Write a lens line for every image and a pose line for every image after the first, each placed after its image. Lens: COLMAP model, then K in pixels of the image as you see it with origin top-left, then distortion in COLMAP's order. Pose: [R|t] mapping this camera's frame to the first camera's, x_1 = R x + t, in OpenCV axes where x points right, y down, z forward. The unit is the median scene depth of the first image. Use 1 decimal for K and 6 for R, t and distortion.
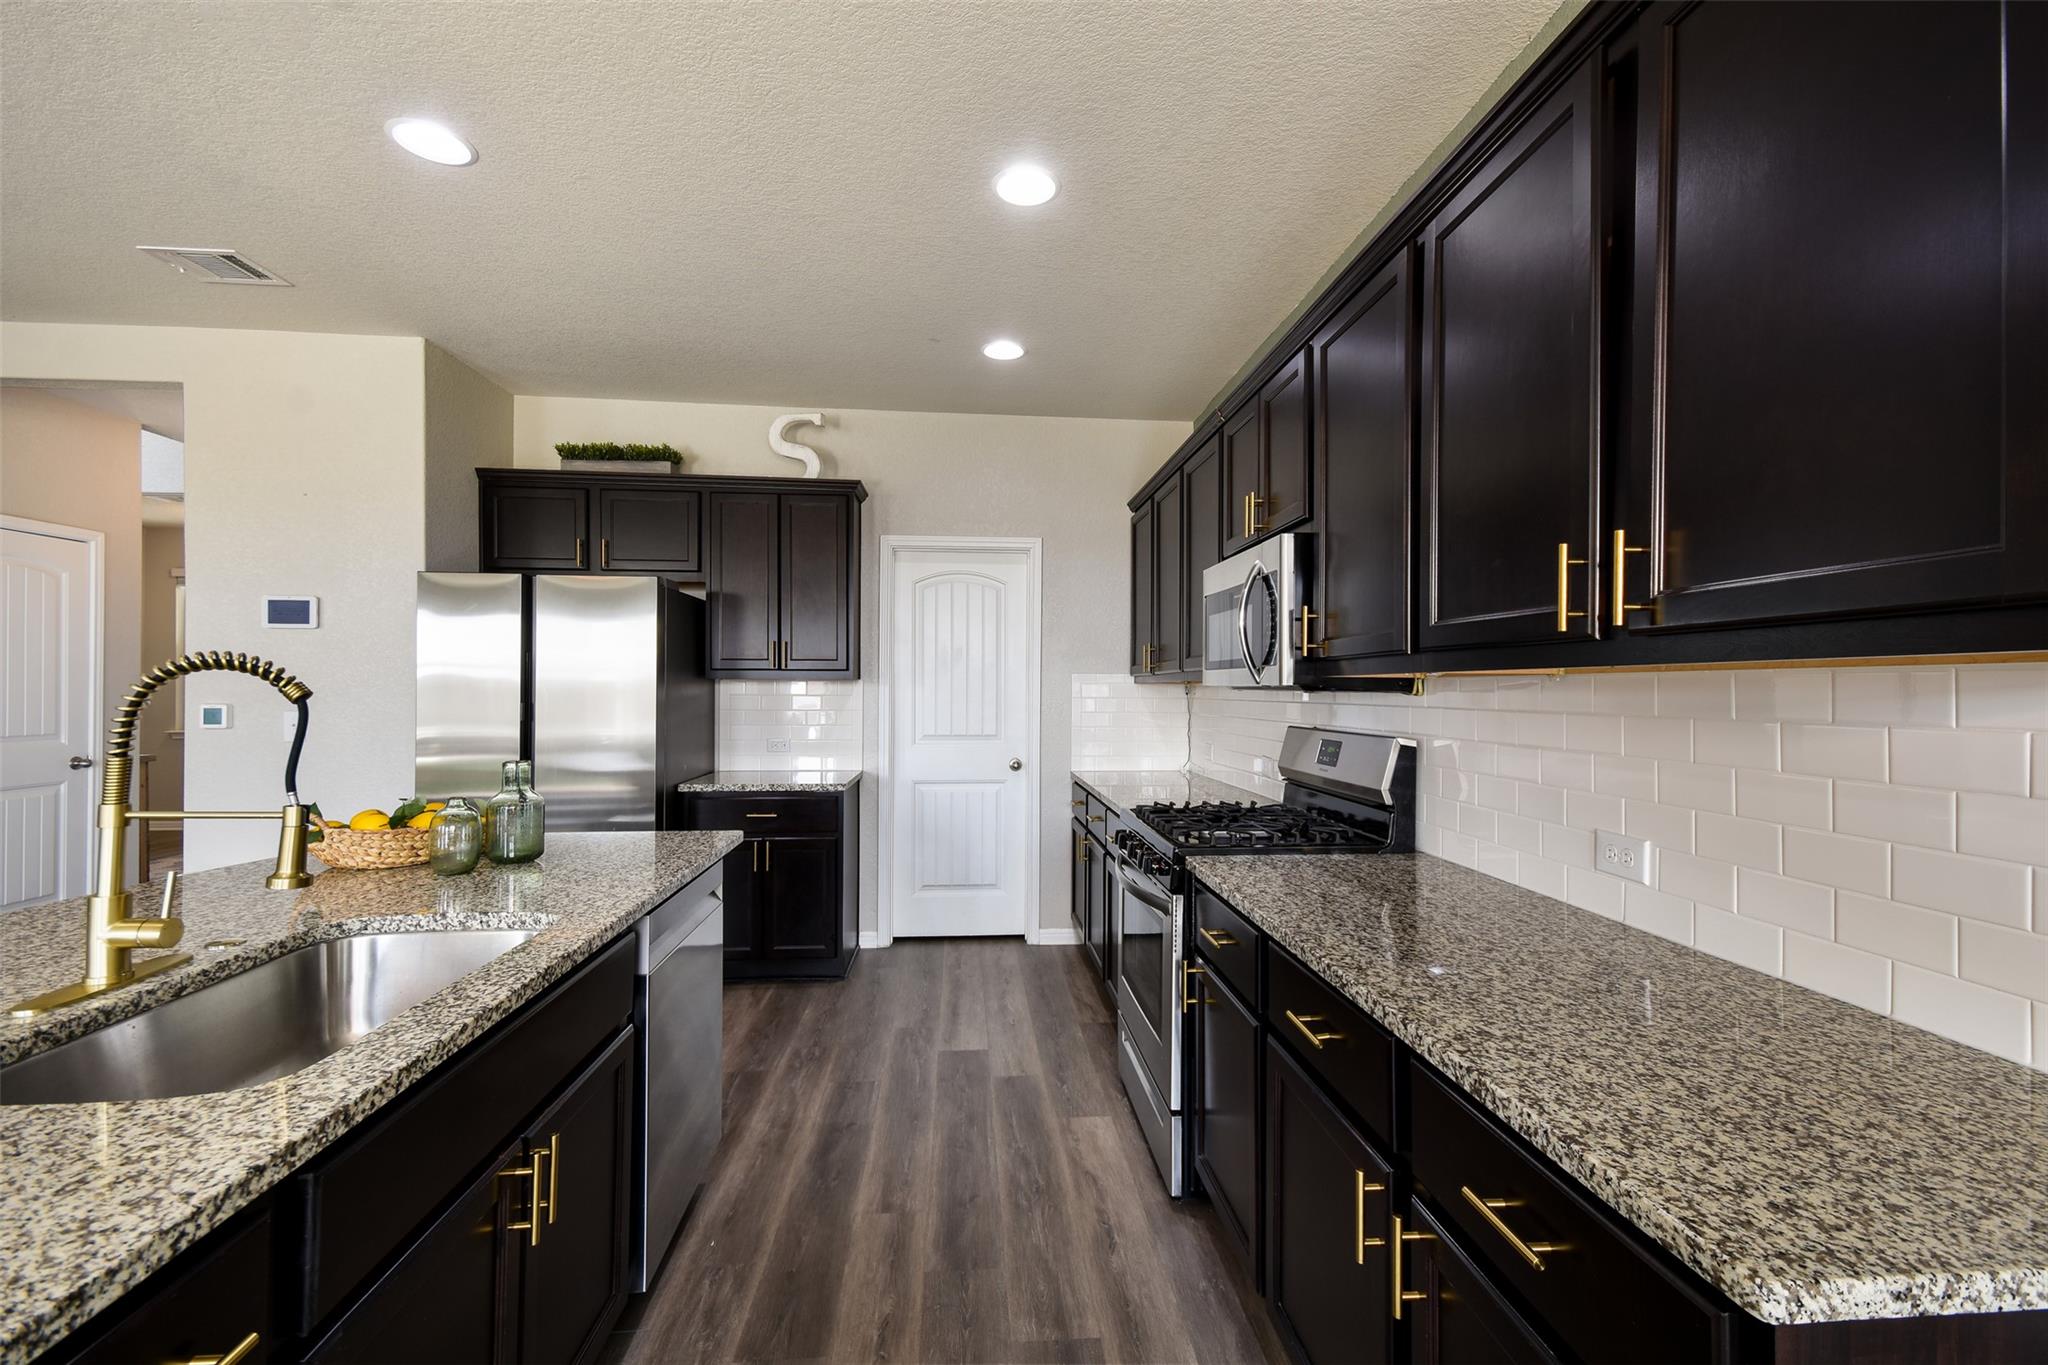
lens RADIAL K [[897.9, 0, 1026.4], [0, 897.9, 683.7], [0, 0, 1]] dist [0.003442, 0.000769]
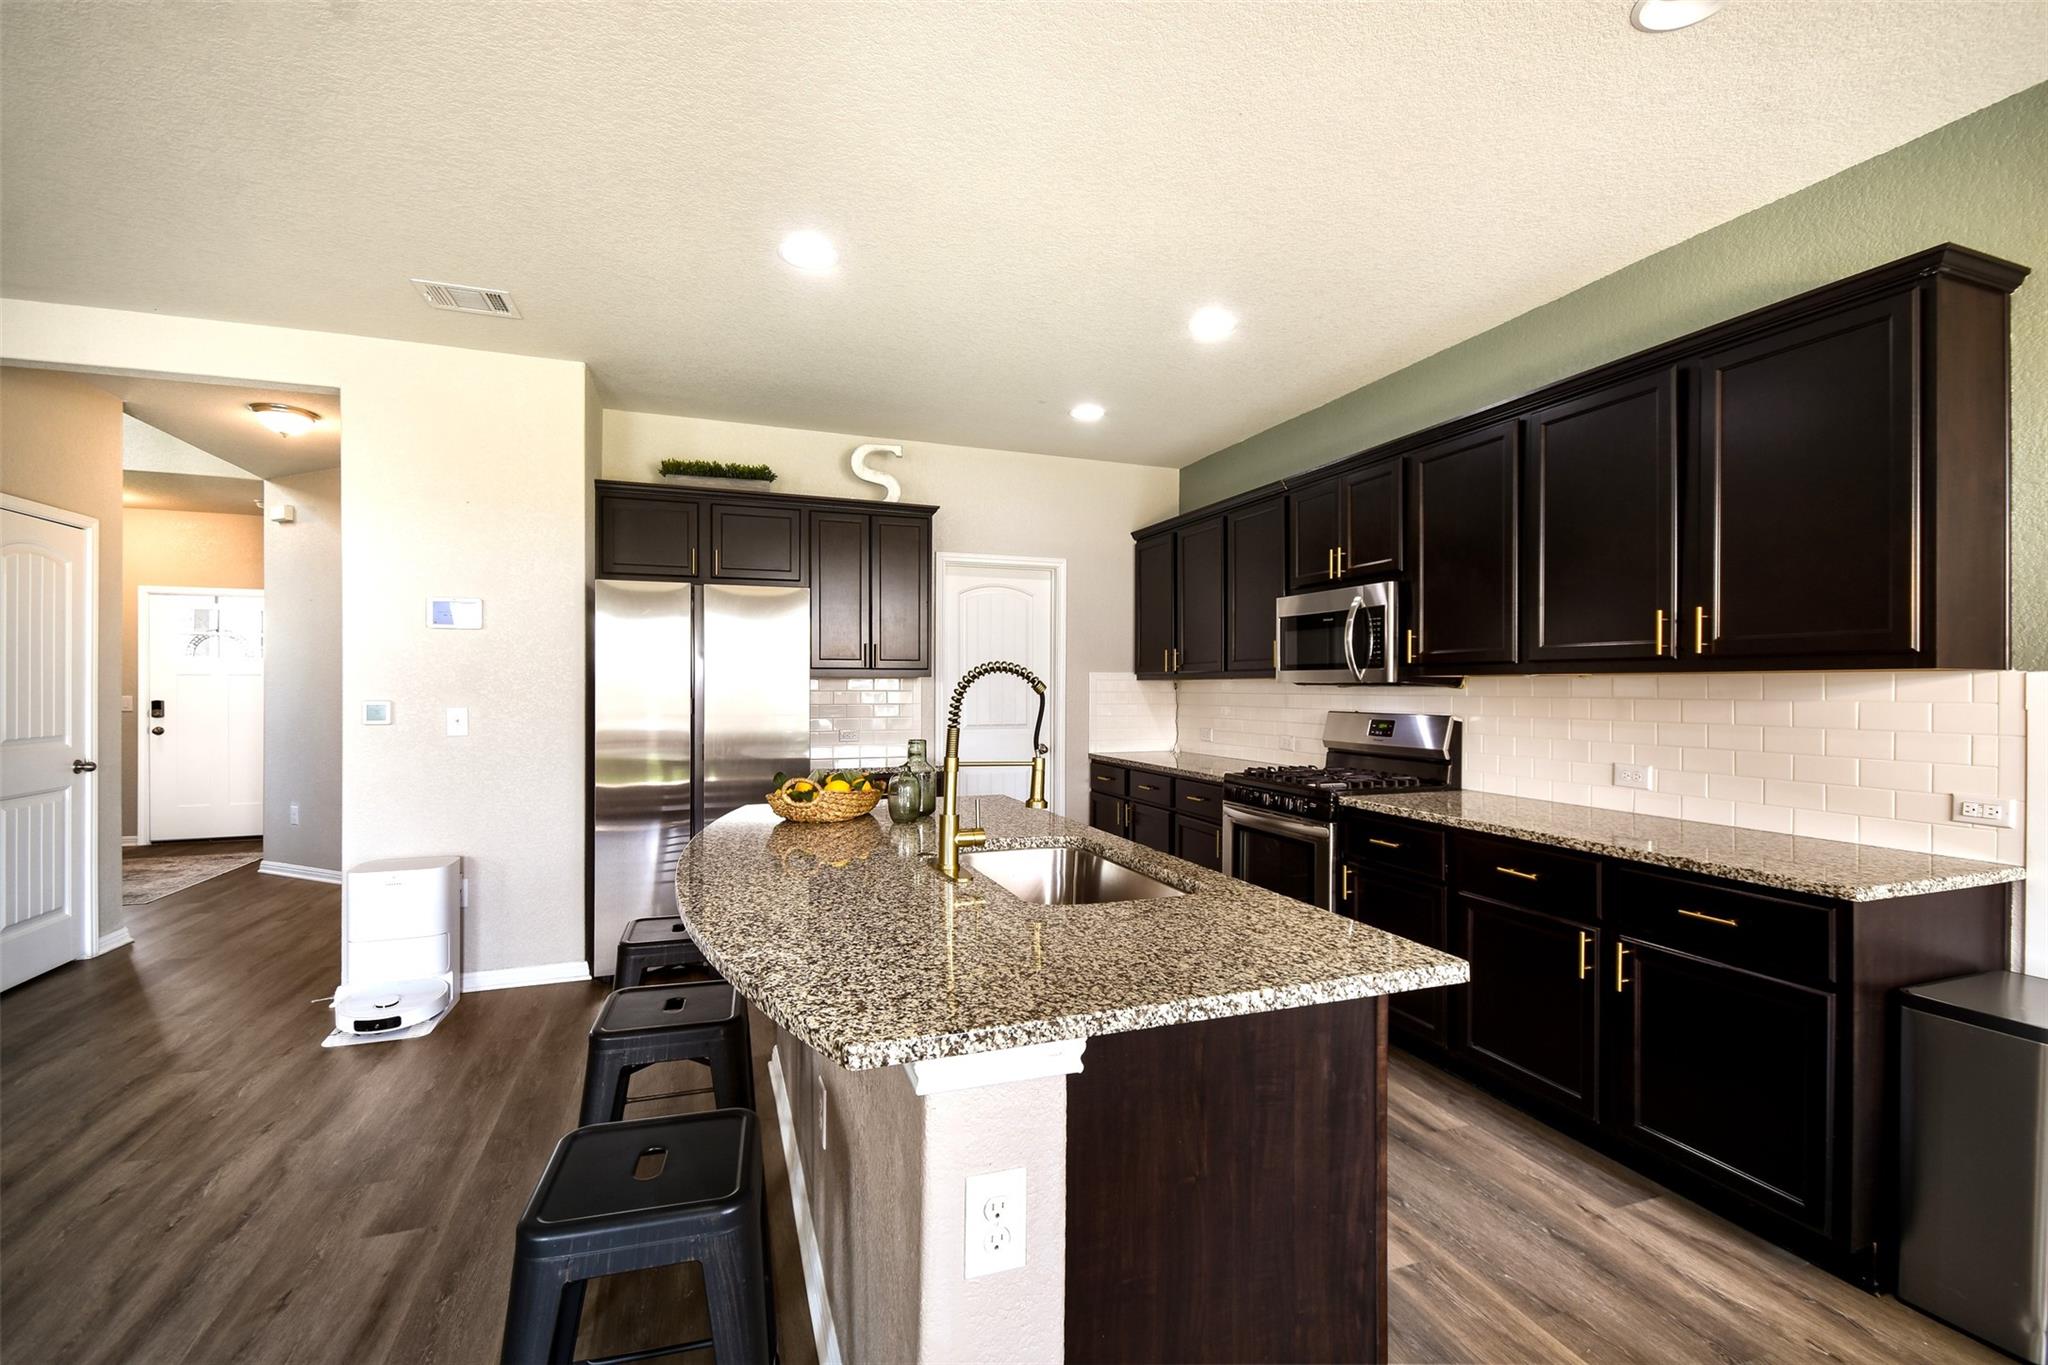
lens RADIAL K [[897.9, 0, 1036.8], [0, 897.9, 683.8], [0, 0, 1]] dist [0.003442, 0.000769]
pose [[0.965848, -0.002152, 0.259102, -0.435649], [0.000827, 0.999986, 0.005220, -0.001878], [-0.259110, -0.004827, 0.965836, -0.195196]]
